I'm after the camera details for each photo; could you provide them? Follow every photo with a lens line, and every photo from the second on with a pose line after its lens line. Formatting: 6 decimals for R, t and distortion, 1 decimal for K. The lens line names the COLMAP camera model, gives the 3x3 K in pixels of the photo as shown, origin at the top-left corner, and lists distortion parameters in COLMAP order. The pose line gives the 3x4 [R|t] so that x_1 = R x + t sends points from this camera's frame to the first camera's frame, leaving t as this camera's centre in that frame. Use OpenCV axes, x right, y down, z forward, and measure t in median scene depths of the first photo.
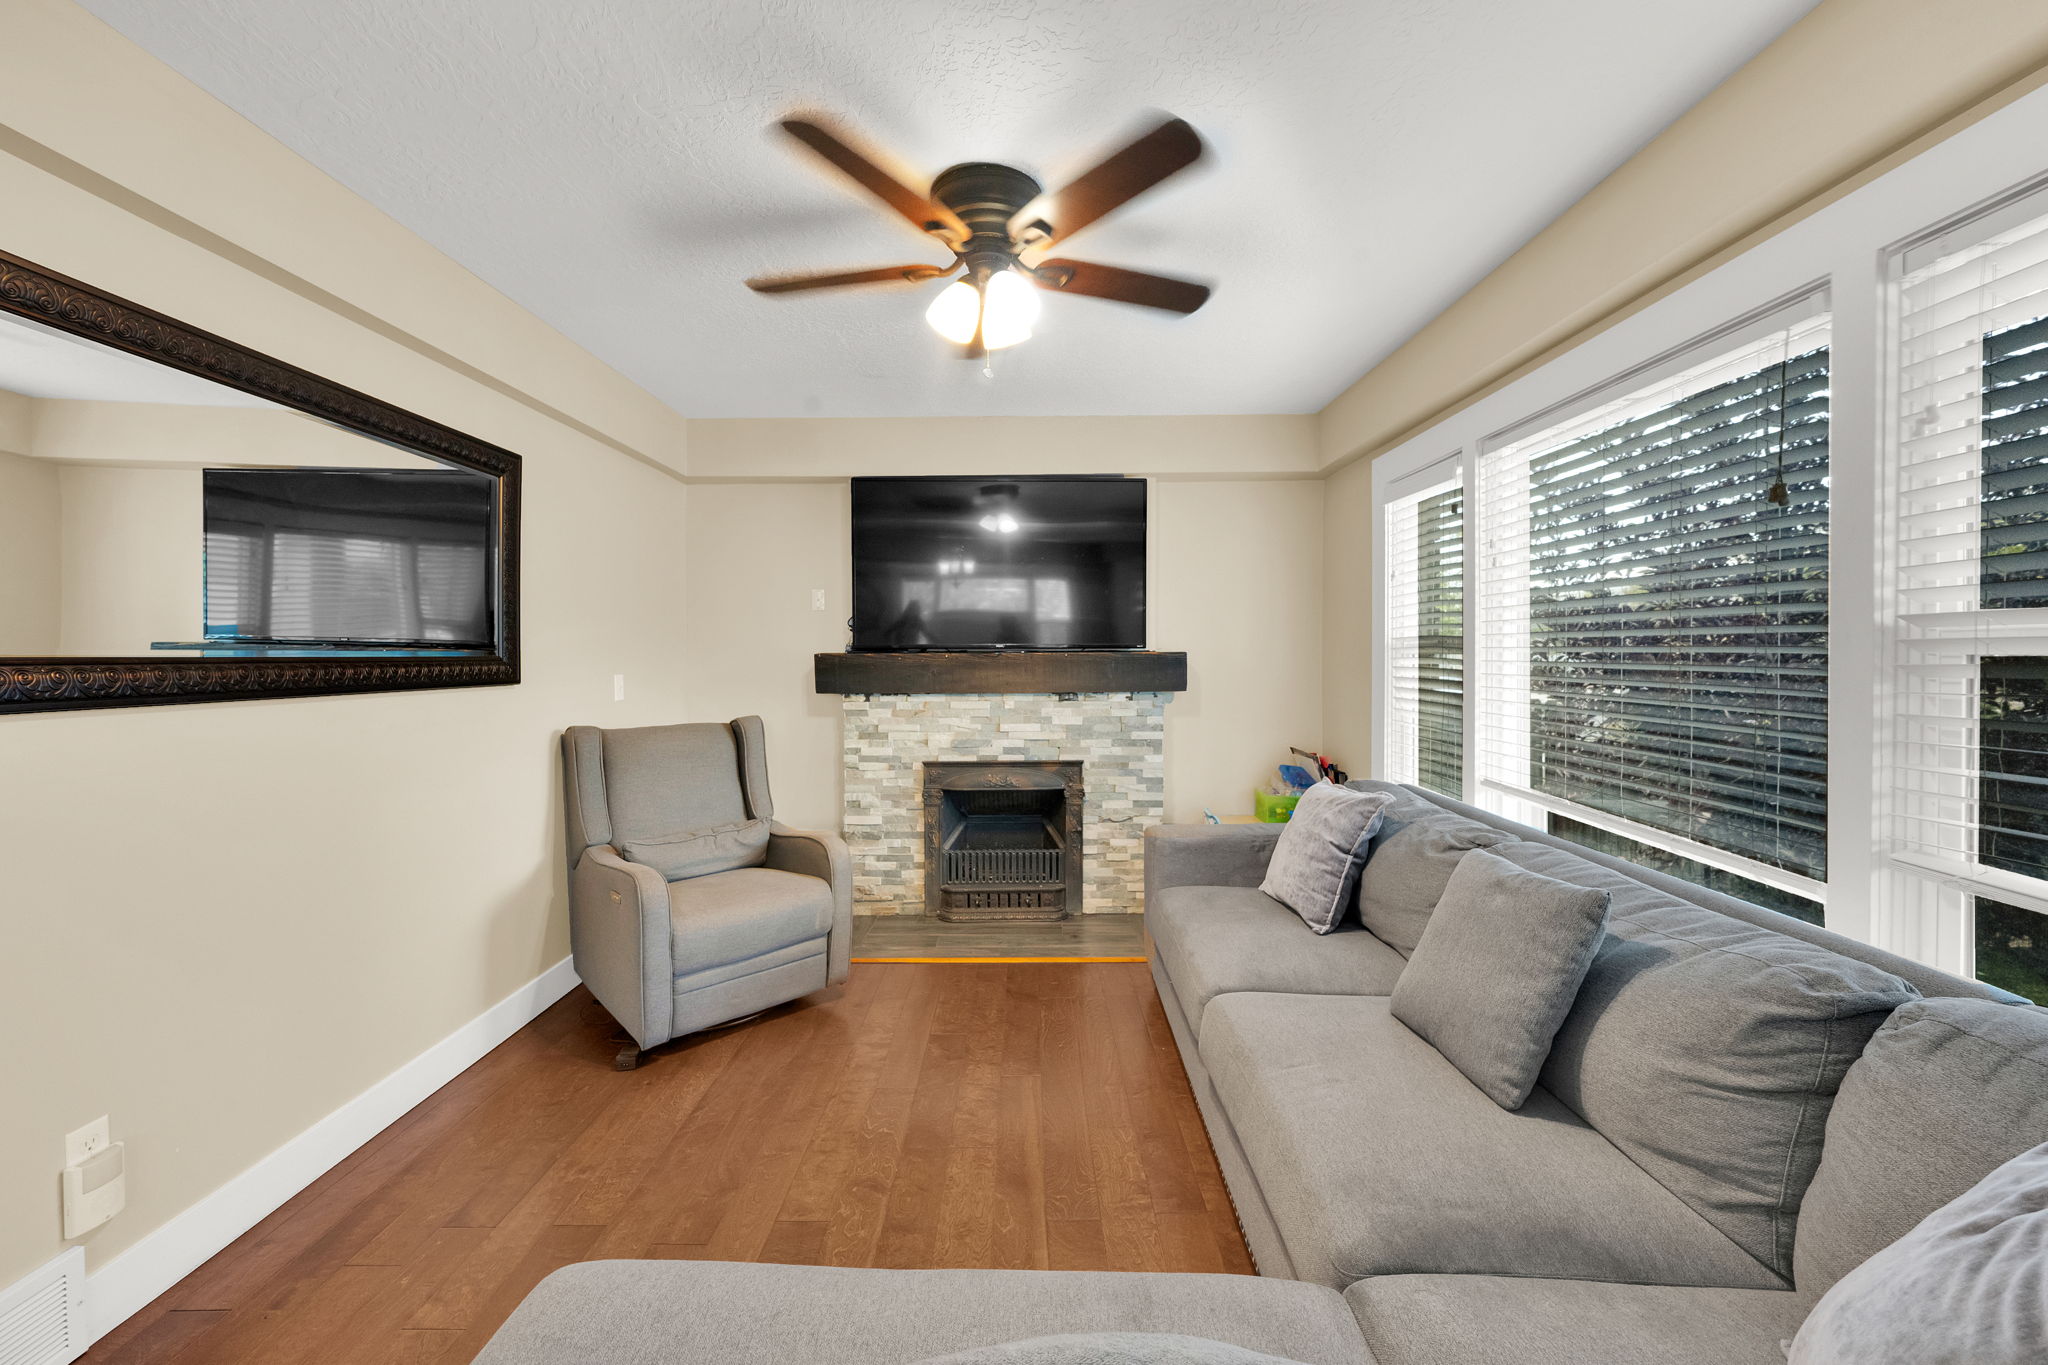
lens RADIAL K [[809.9, 0, 1024.0], [0, 809.9, 668.7], [0, 0, 1]] dist [-0.000859, -0.000187]
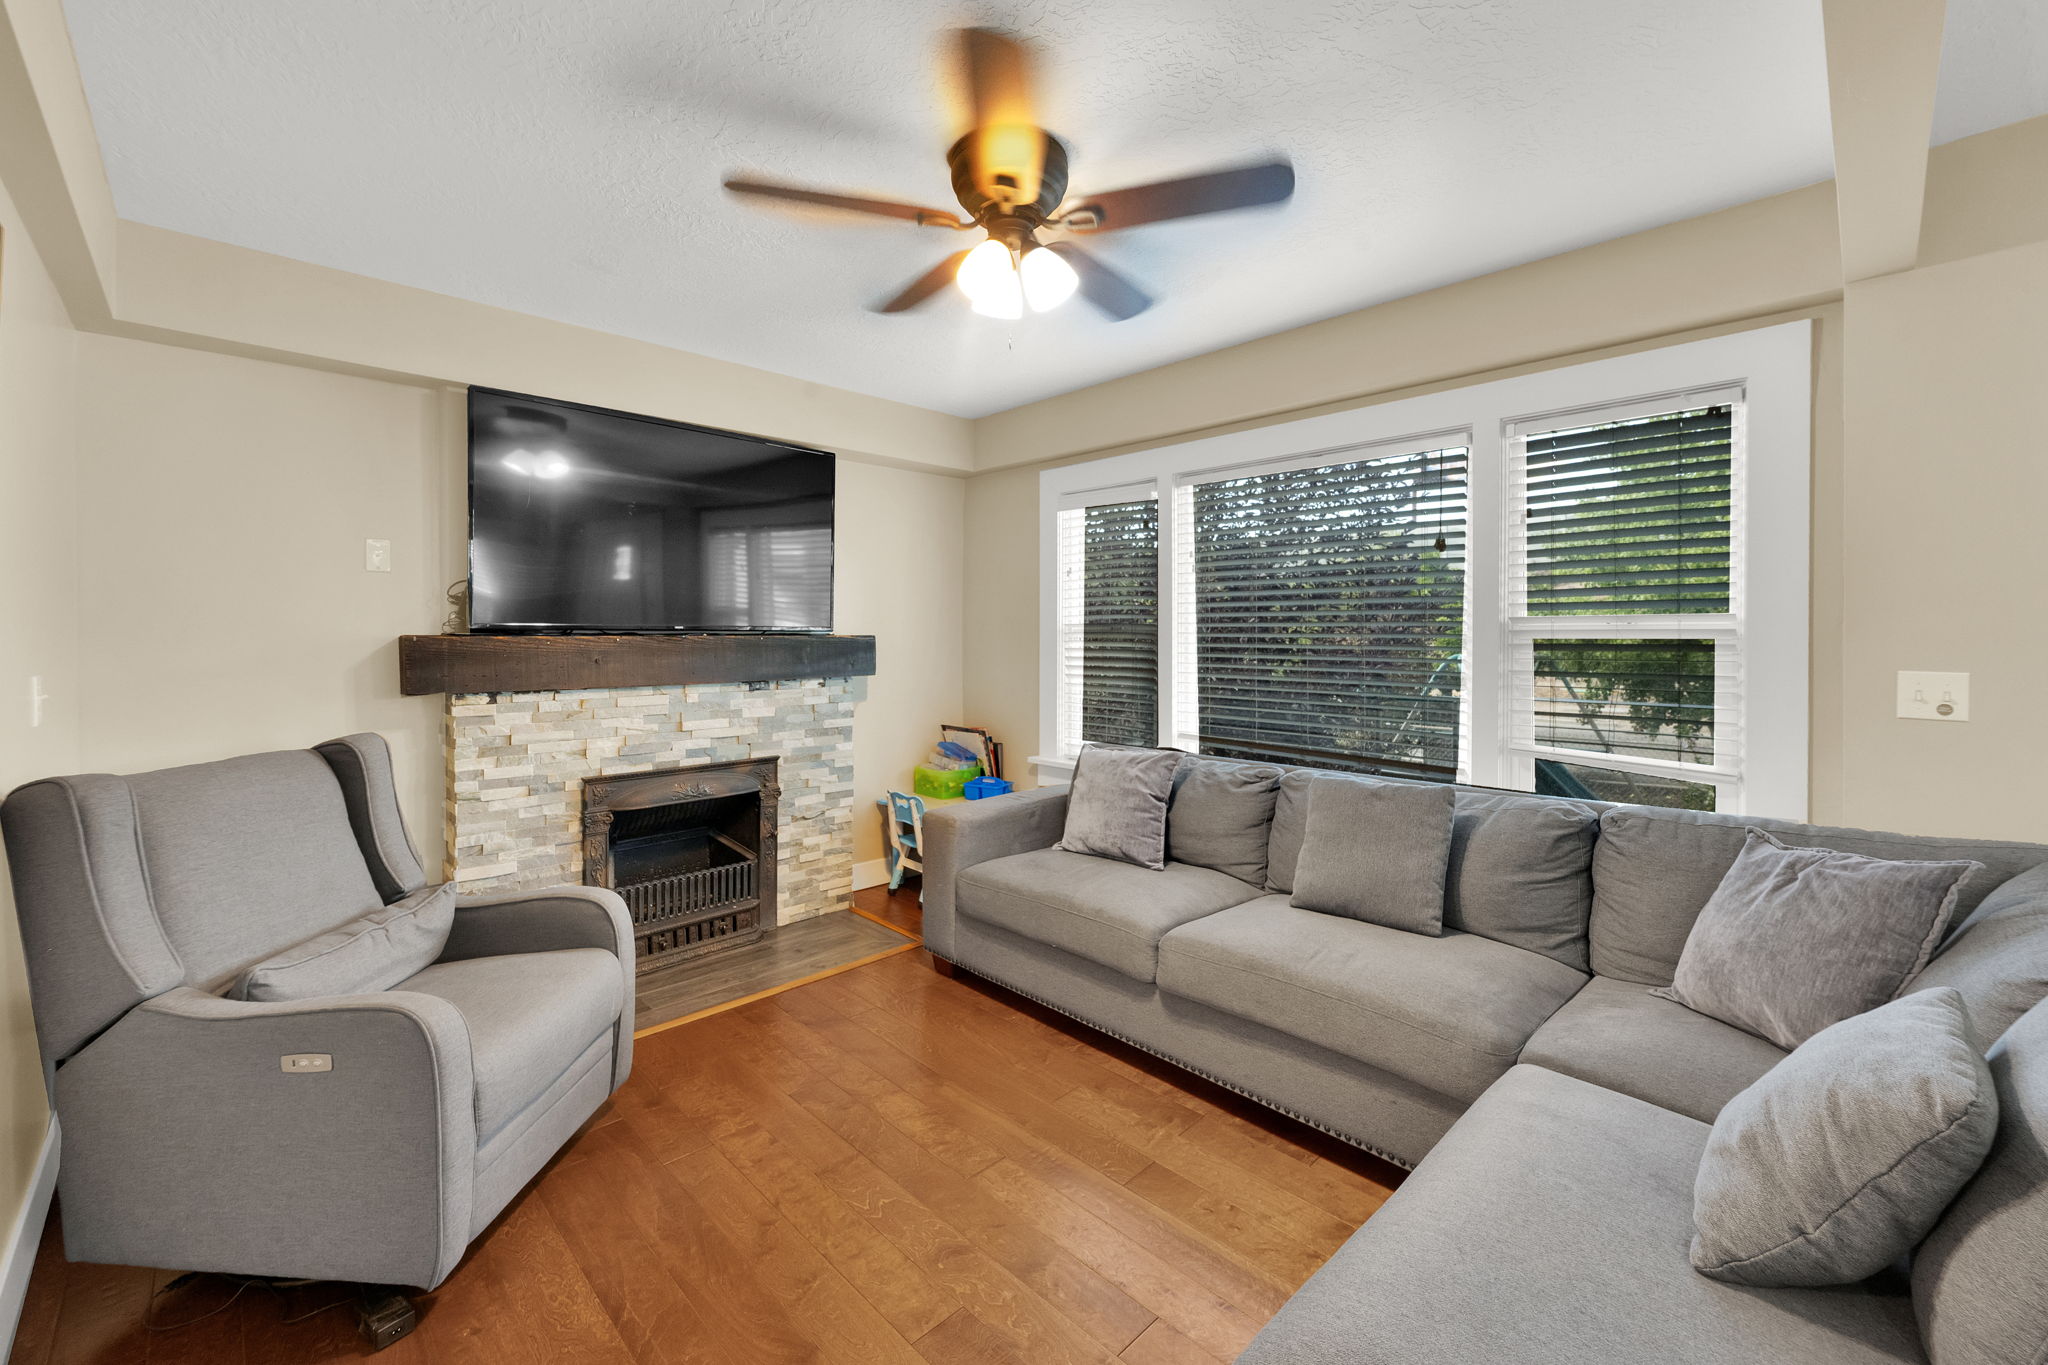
lens RADIAL K [[825.8, 0, 1025.5], [0, 825.8, 639.4], [0, 0, 1]] dist [-0.000572, -0.000112]
pose [[0.710707, -0.000546, 0.703488, -0.374201], [0.011119, 0.999884, -0.010457, -0.003144], [-0.703400, 0.015254, 0.710630, 0.153384]]
